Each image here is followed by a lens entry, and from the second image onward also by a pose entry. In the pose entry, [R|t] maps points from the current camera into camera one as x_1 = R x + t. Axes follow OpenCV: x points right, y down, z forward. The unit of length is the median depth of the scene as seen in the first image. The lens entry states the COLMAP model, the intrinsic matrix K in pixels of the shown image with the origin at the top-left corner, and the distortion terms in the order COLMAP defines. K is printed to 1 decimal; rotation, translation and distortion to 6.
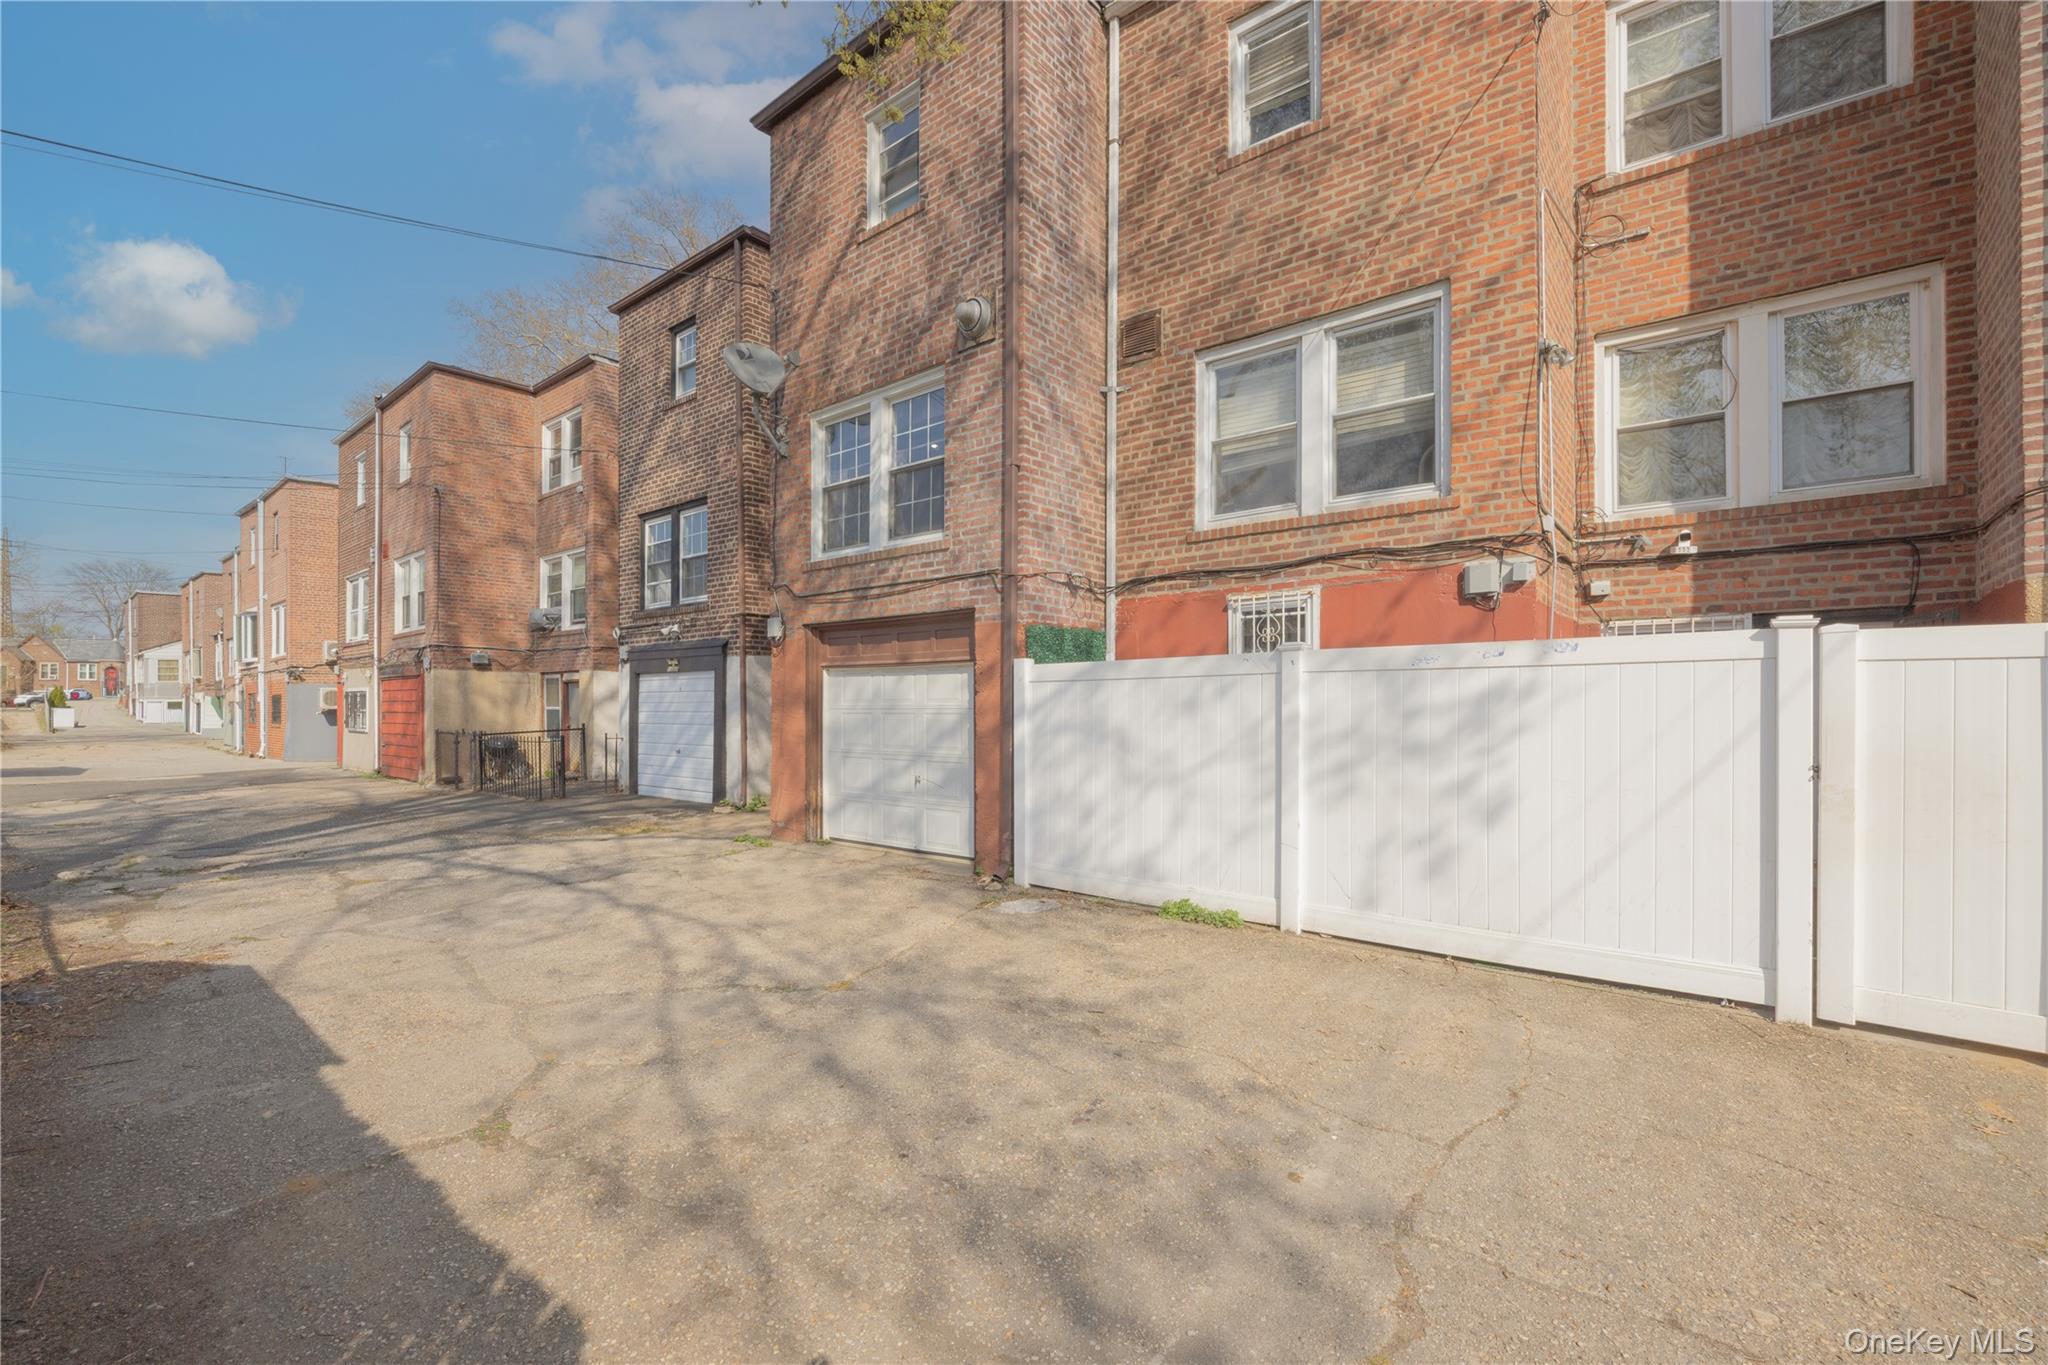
lens RADIAL K [[844.9, 0, 1008.0], [0, 844.9, 701.9], [0, 0, 1]] dist [-0.001191, 0.000709]
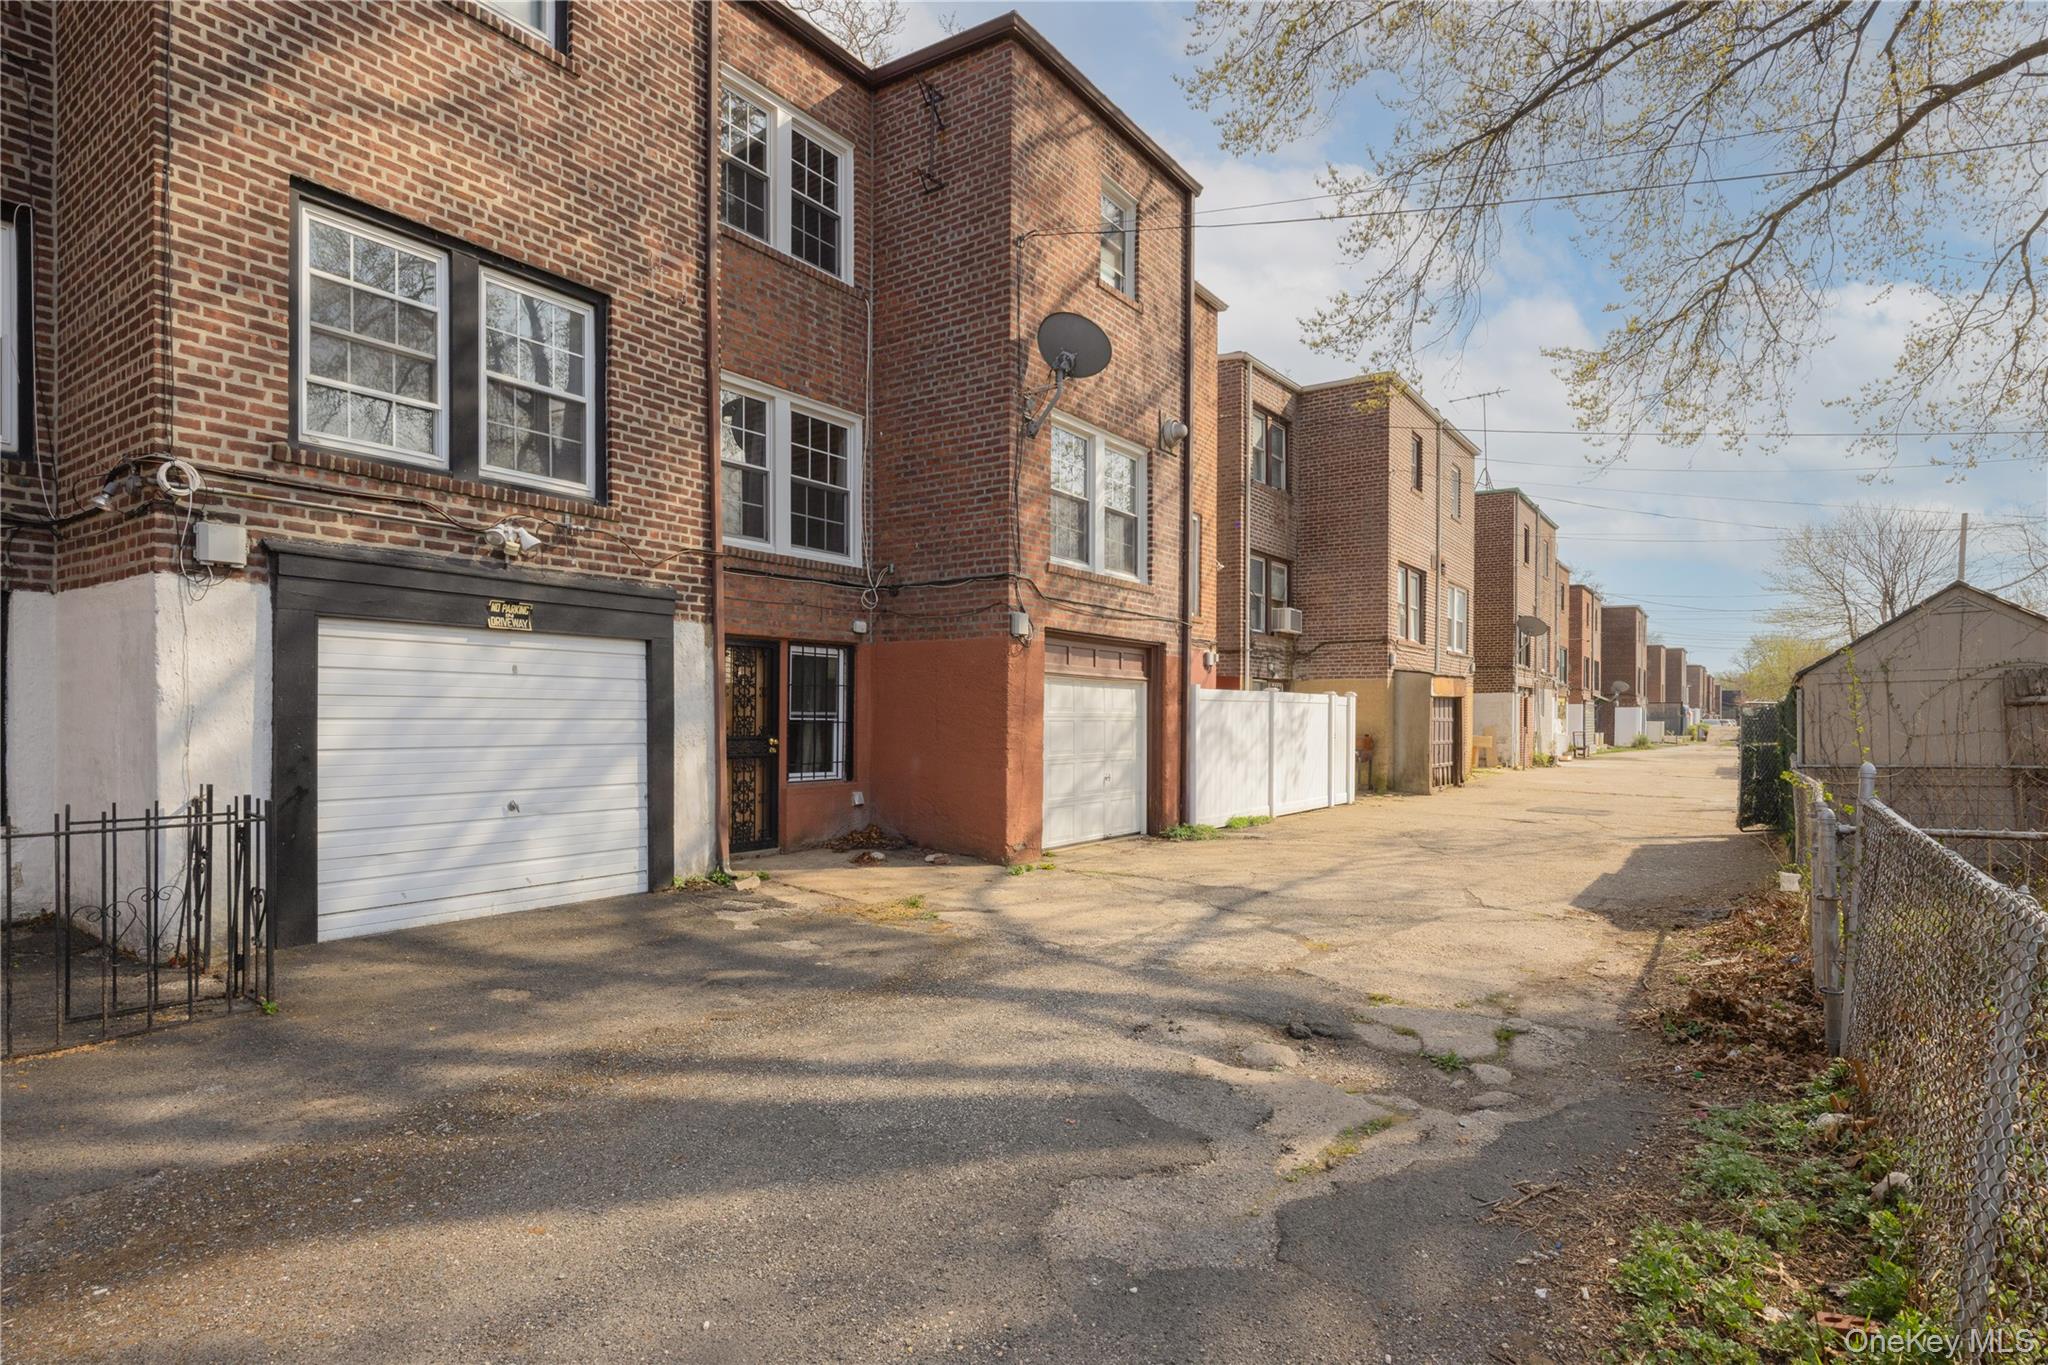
lens RADIAL K [[1041.1, 0, 1003.4], [0, 1041.1, 718.9], [0, 0, 1]] dist [-0.010530, -0.000751]
pose [[-0.060480, -0.004845, 0.998158, -1.519724], [-0.016988, 0.999848, 0.003824, 0.008056], [-0.998025, -0.016725, -0.060553, 1.214191]]
